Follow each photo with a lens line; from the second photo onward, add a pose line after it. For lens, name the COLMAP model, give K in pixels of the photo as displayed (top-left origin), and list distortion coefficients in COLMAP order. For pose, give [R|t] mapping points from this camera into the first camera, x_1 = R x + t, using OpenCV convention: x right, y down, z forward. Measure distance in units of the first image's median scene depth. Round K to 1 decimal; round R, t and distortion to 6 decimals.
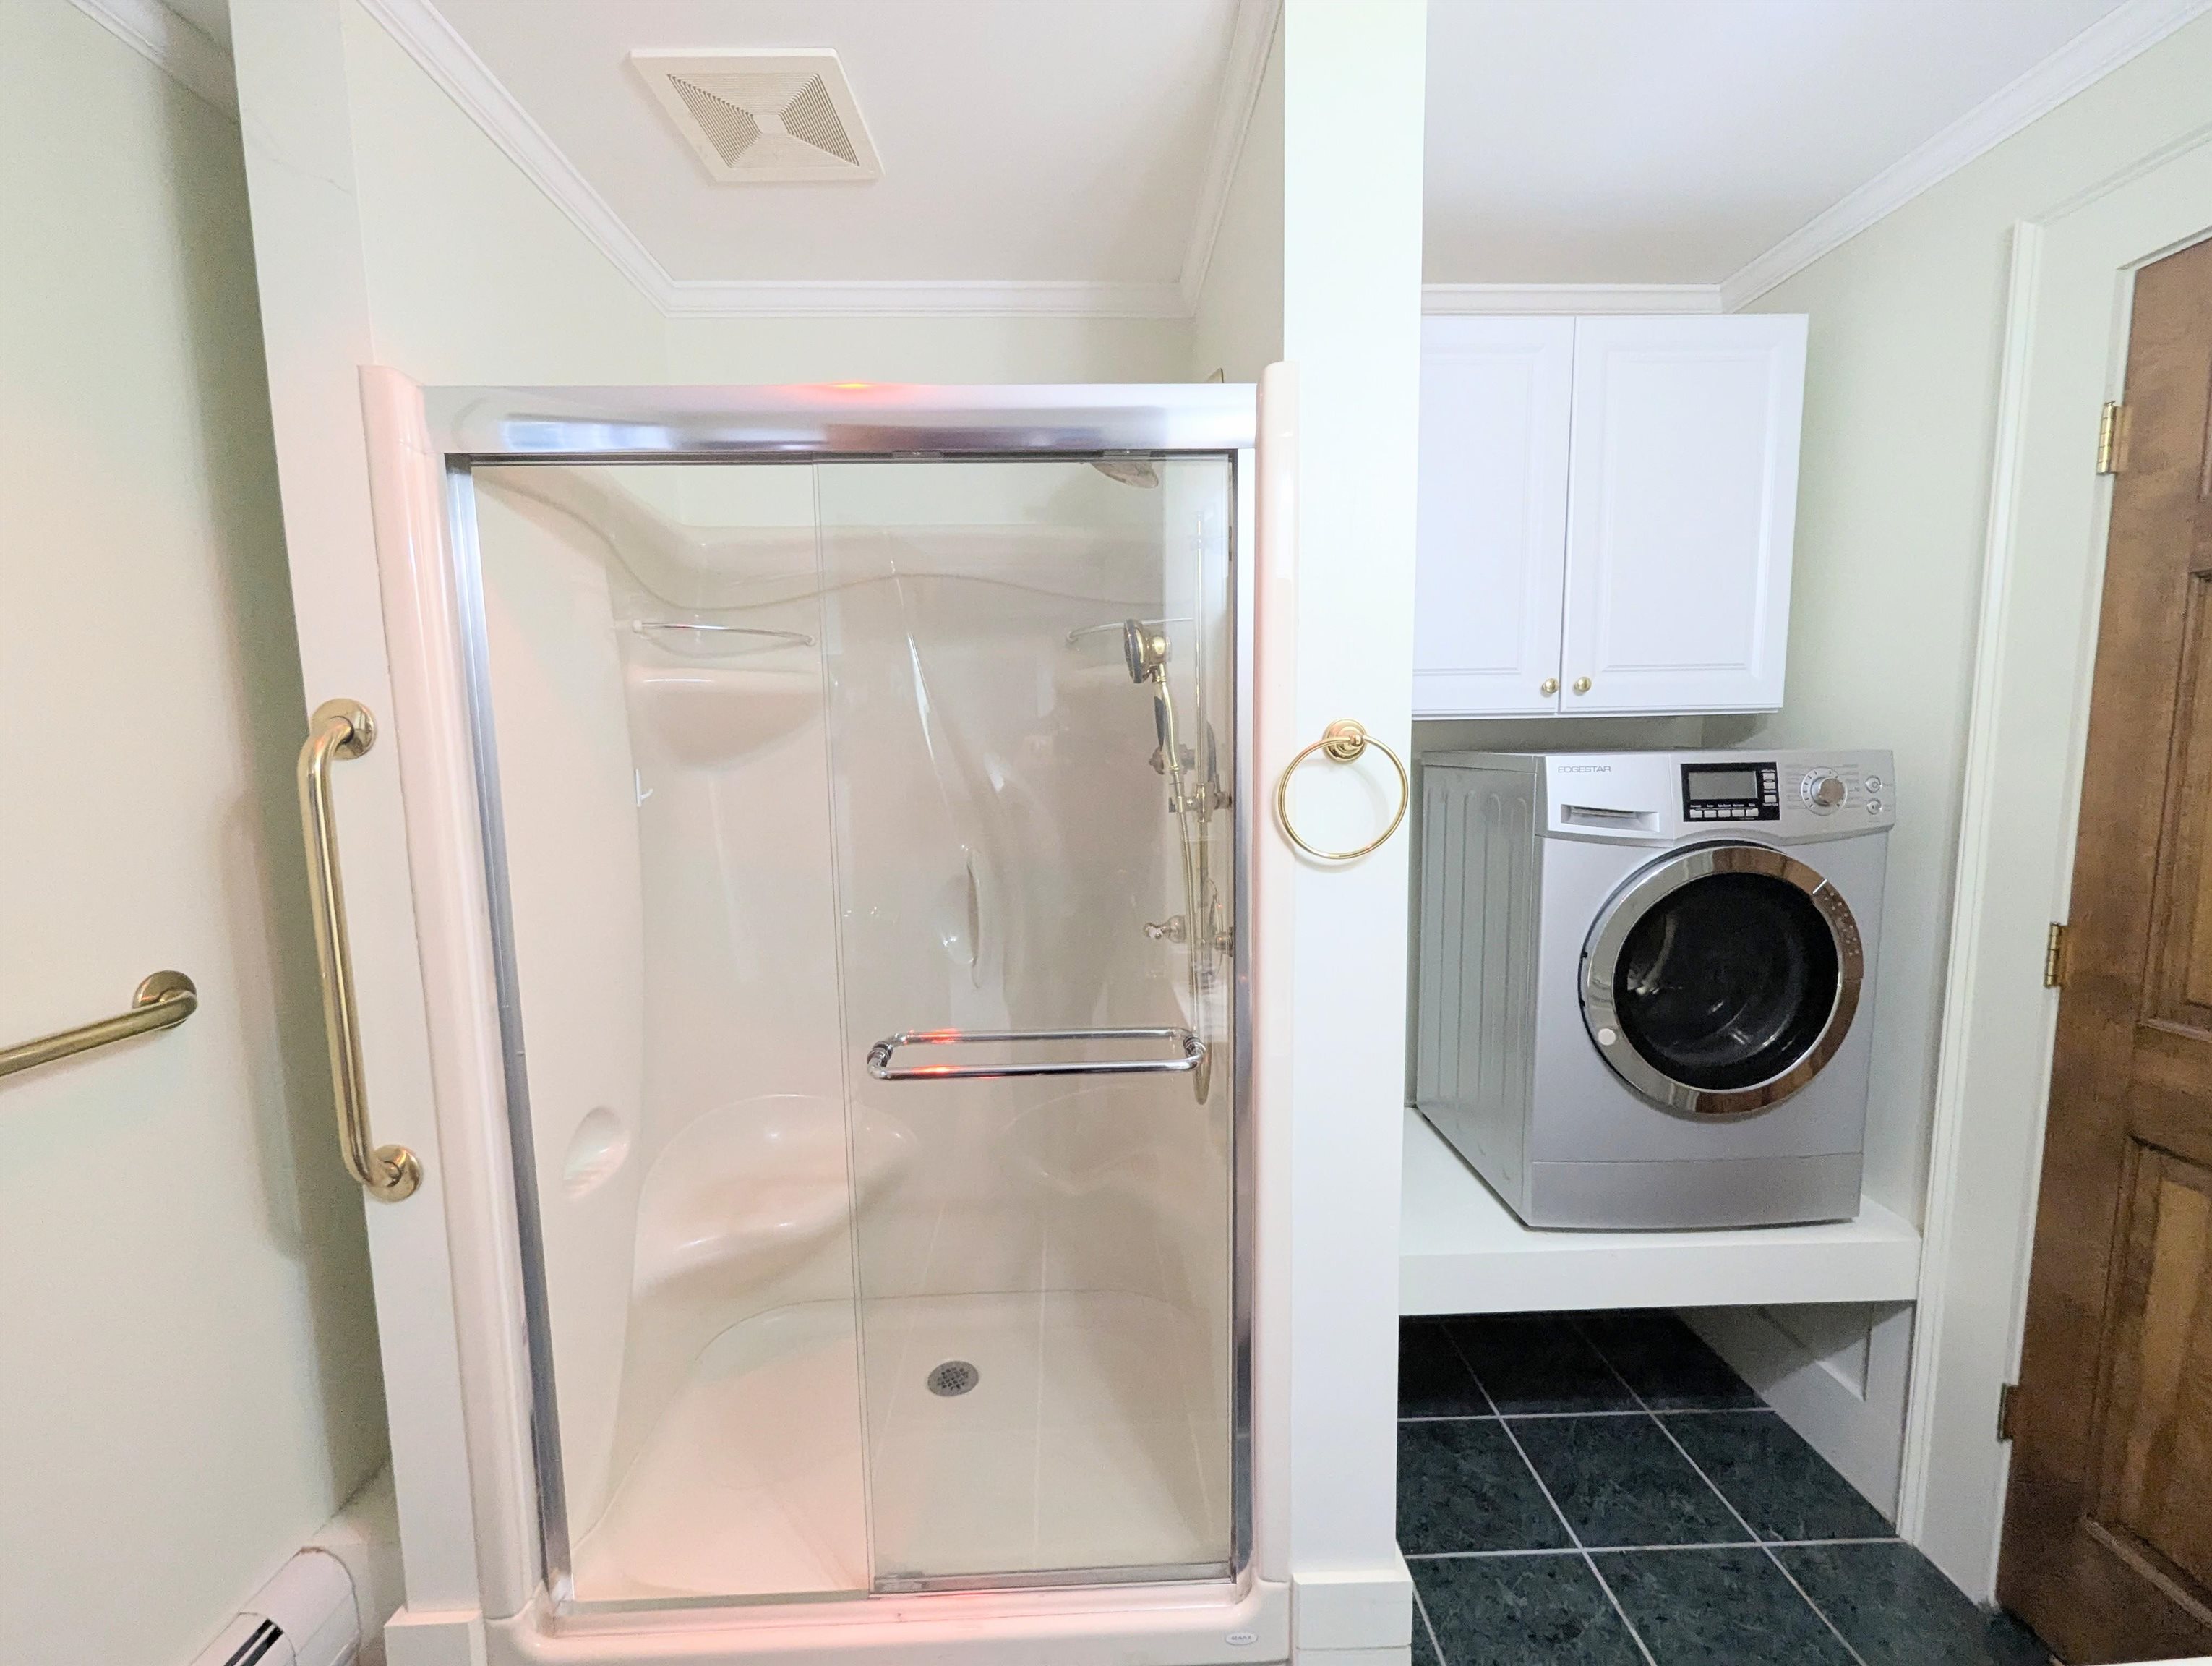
lens RADIAL K [[916.8, 0, 1109.3], [0, 916.8, 838.6], [0, 0, 1]] dist [0.002561, -0.001603]
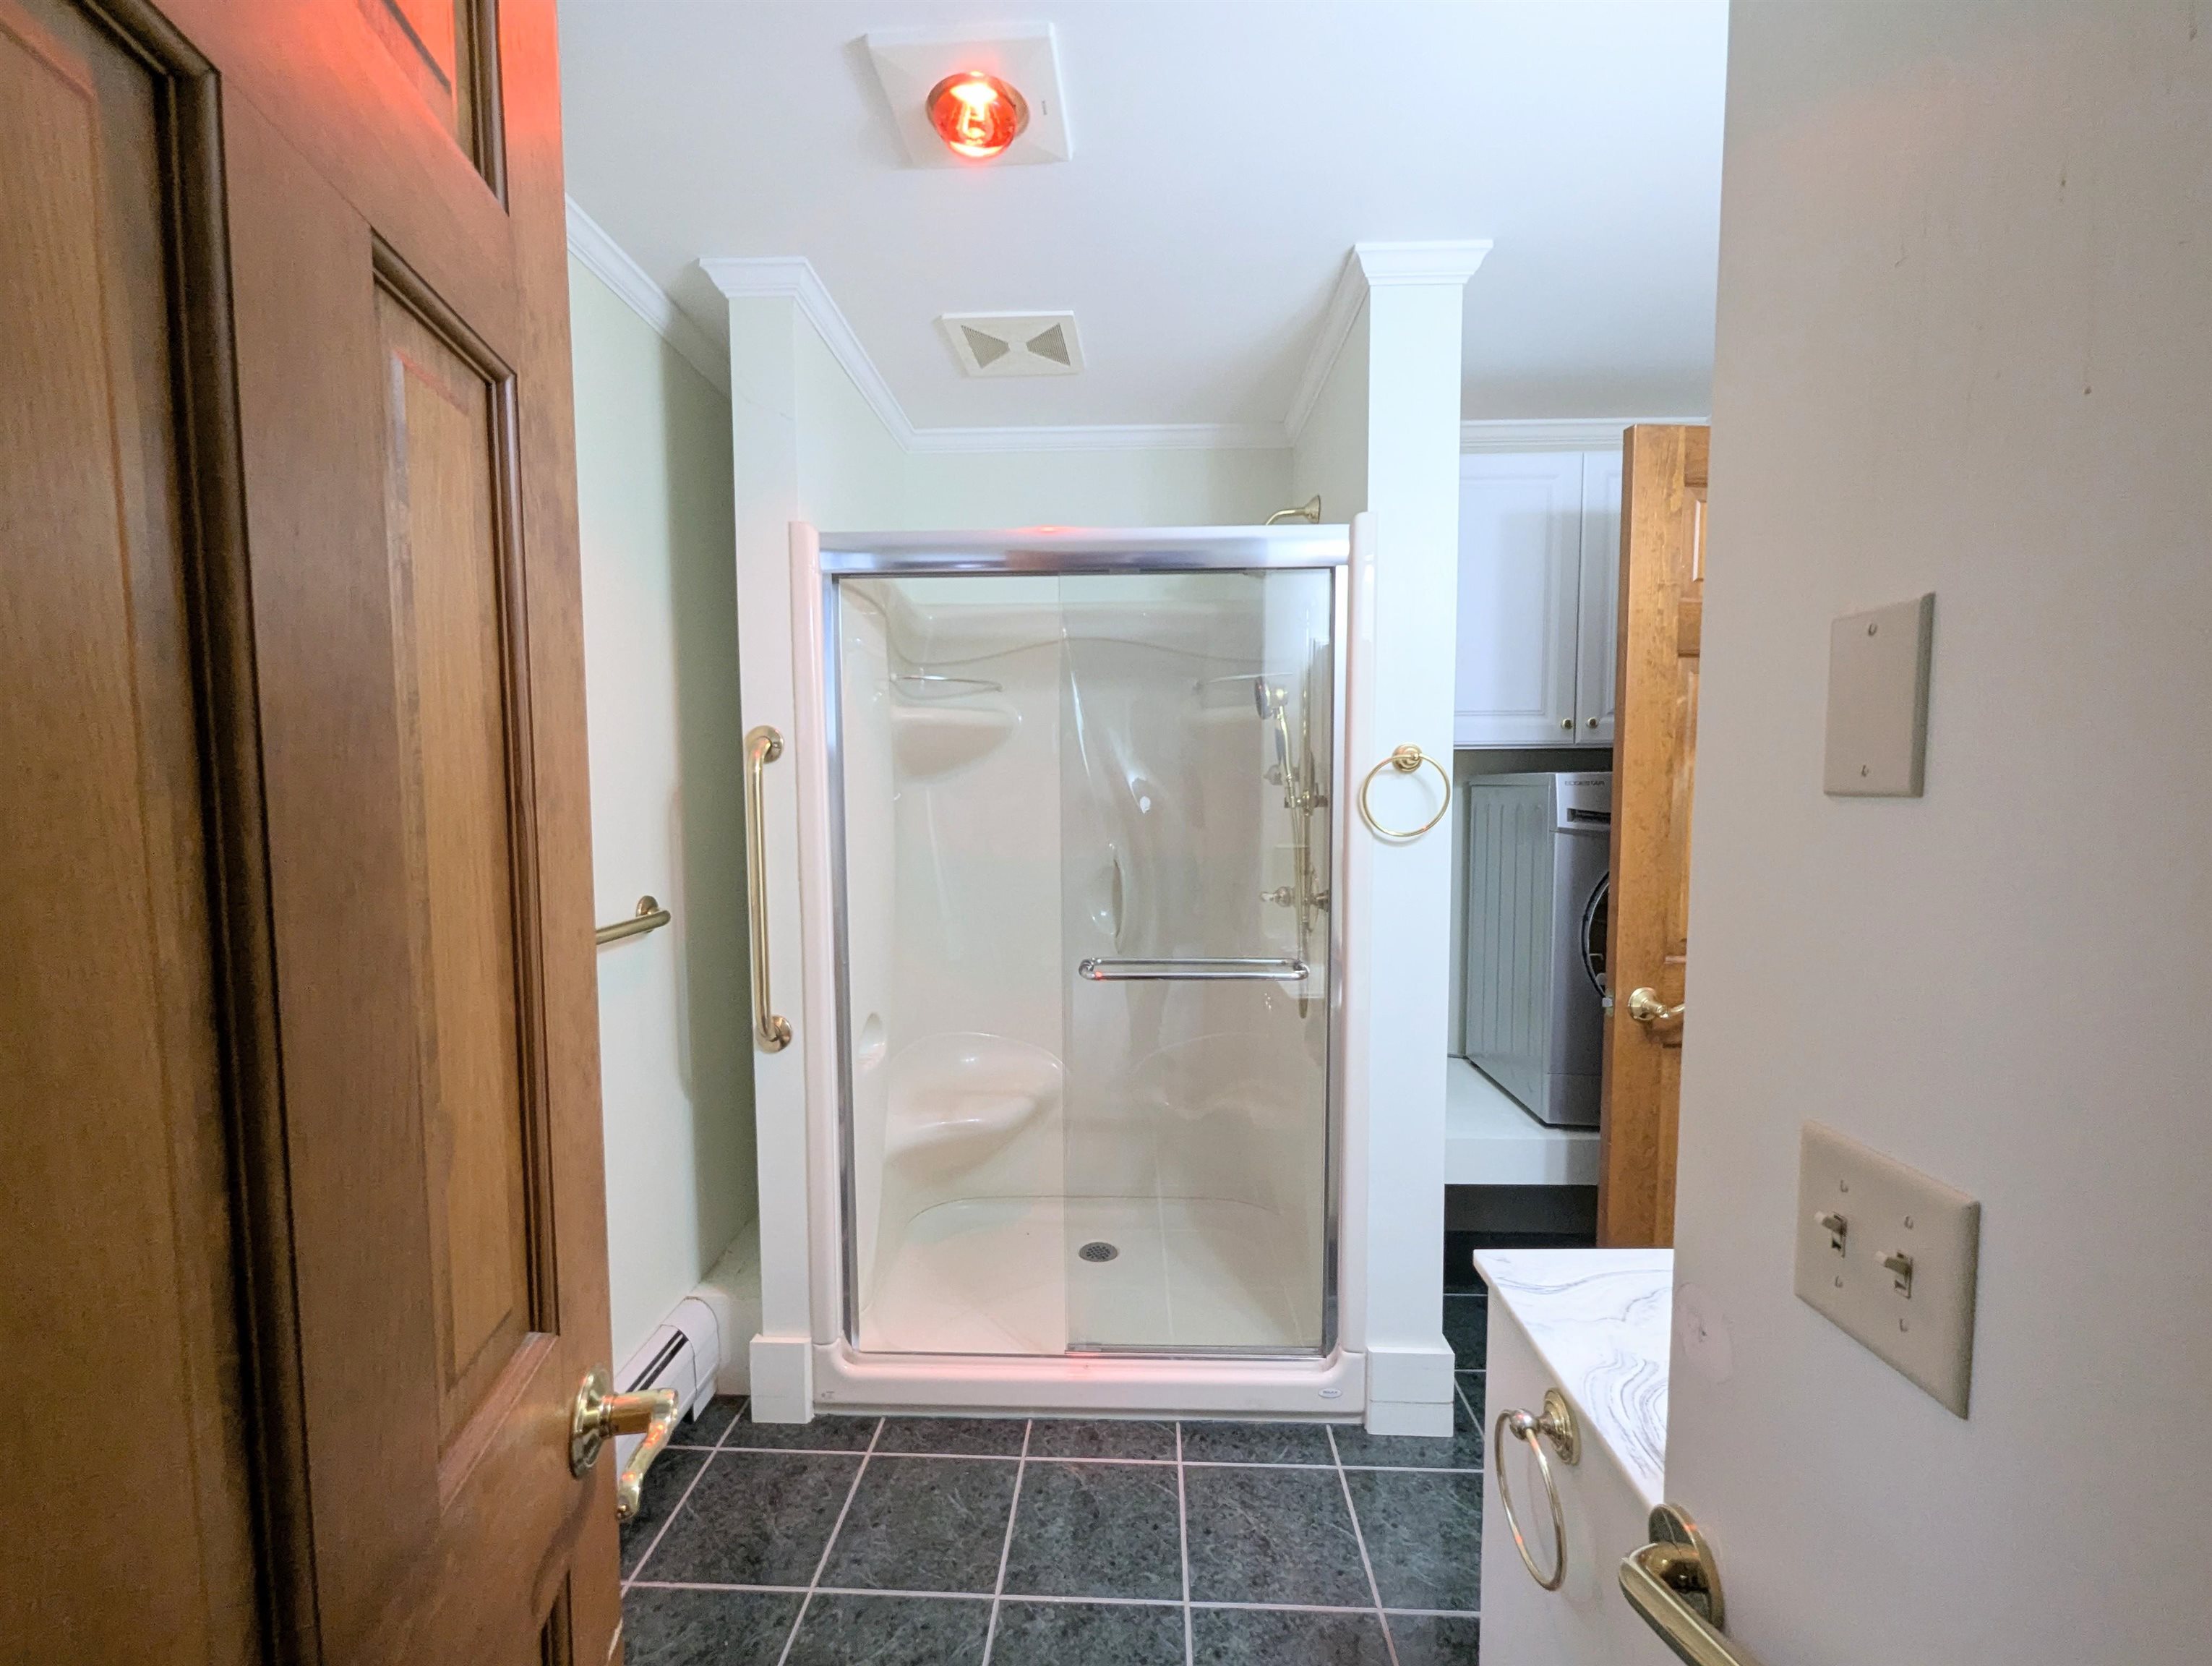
lens RADIAL K [[916.8, 0, 1106.2], [0, 916.8, 839.7], [0, 0, 1]] dist [0.002561, -0.001603]
pose [[0.997428, 0.014941, -0.070097, -0.112028], [-0.017798, 0.999029, -0.040312, 0.084062], [0.069427, 0.041456, 0.996725, -0.459160]]
